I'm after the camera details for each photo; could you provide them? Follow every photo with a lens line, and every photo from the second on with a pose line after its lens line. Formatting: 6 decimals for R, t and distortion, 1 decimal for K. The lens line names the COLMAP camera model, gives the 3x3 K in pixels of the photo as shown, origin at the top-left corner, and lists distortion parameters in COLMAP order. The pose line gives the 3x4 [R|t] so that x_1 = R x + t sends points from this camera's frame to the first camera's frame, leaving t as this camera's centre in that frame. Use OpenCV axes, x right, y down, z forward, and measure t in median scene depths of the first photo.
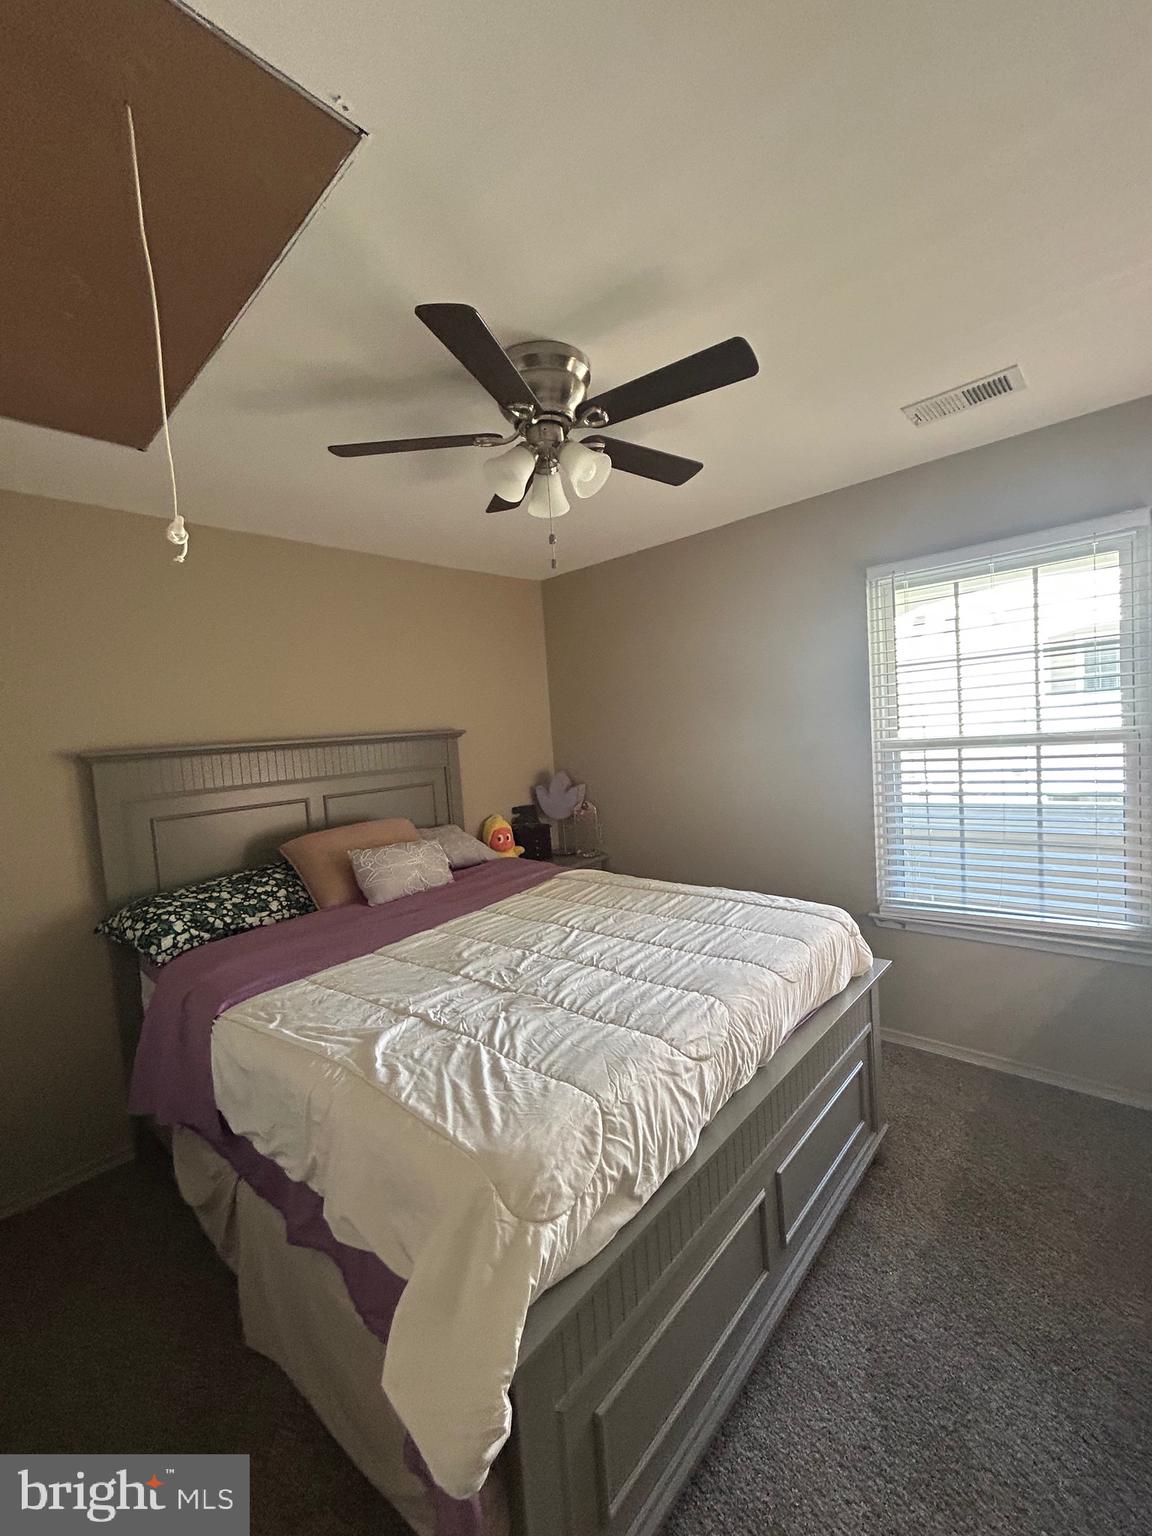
lens RADIAL K [[617.0, 0, 577.7], [0, 617.0, 769.9], [0, 0, 1]] dist [-0.002385, 0.000807]
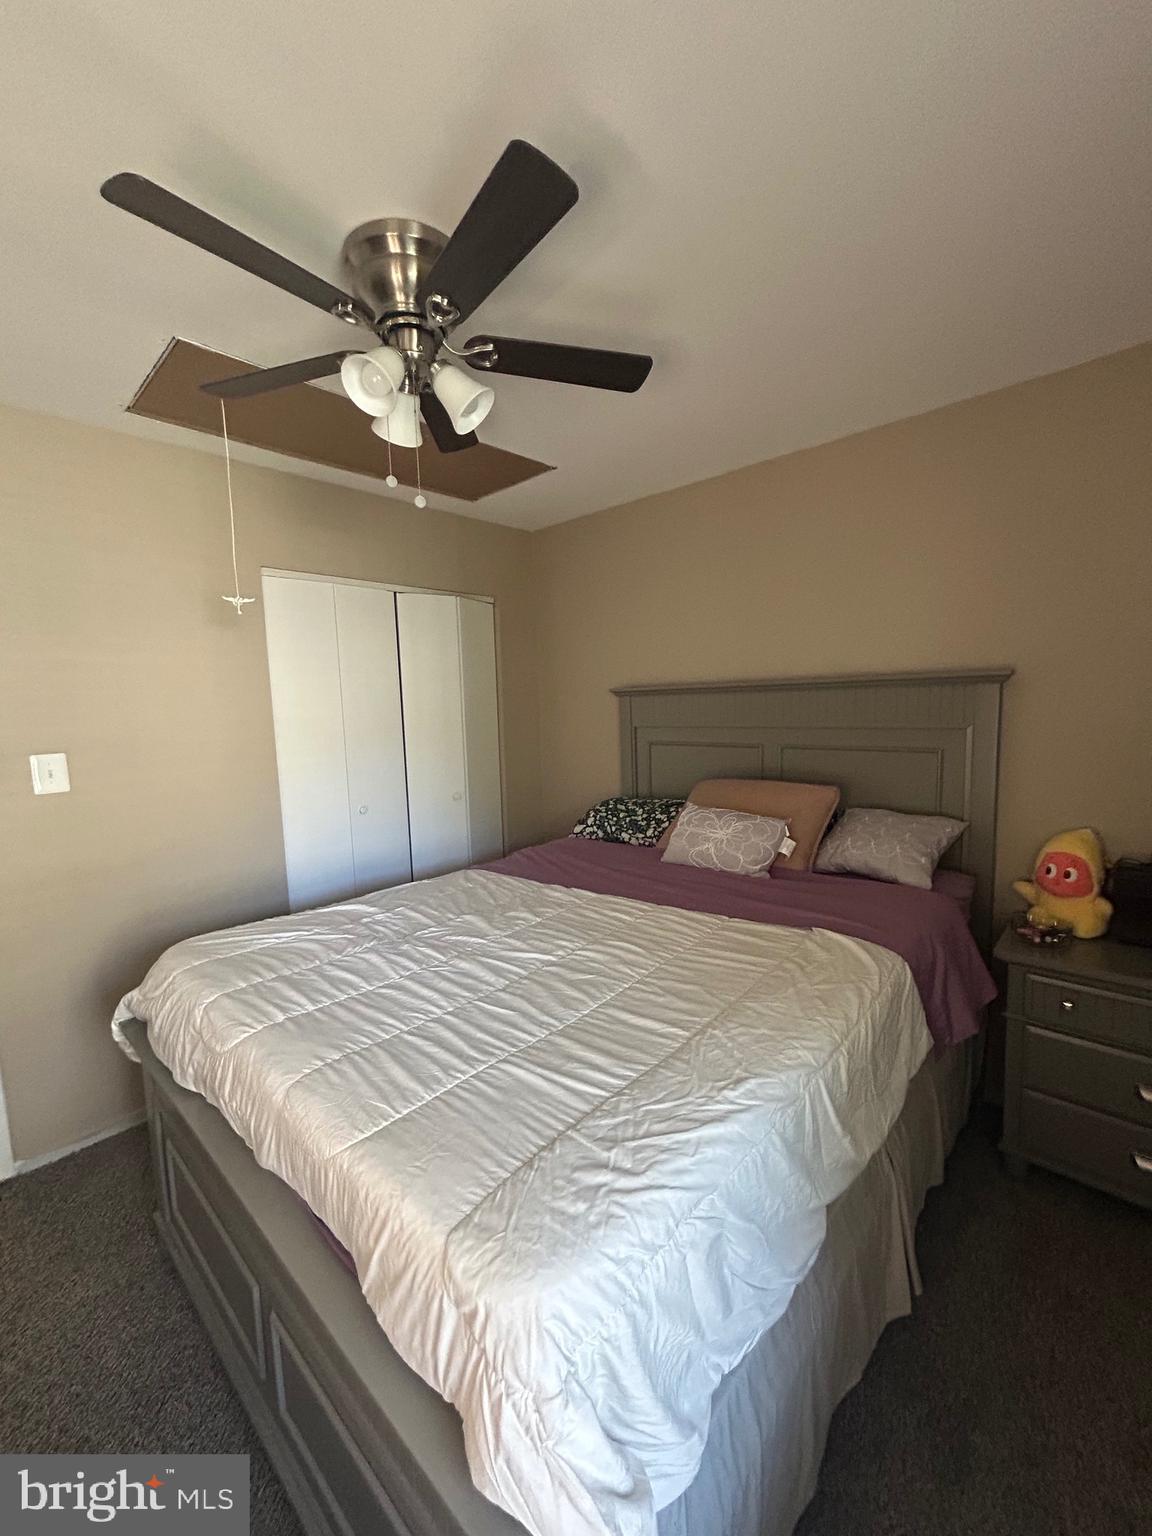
lens RADIAL K [[617.0, 0, 577.7], [0, 617.0, 769.9], [0, 0, 1]] dist [-0.002385, 0.000807]
pose [[-0.010334, 0.182347, -0.983180, 0.667881], [-0.033845, 0.982605, 0.182596, -0.104839], [0.999374, 0.035163, -0.003983, 0.961580]]
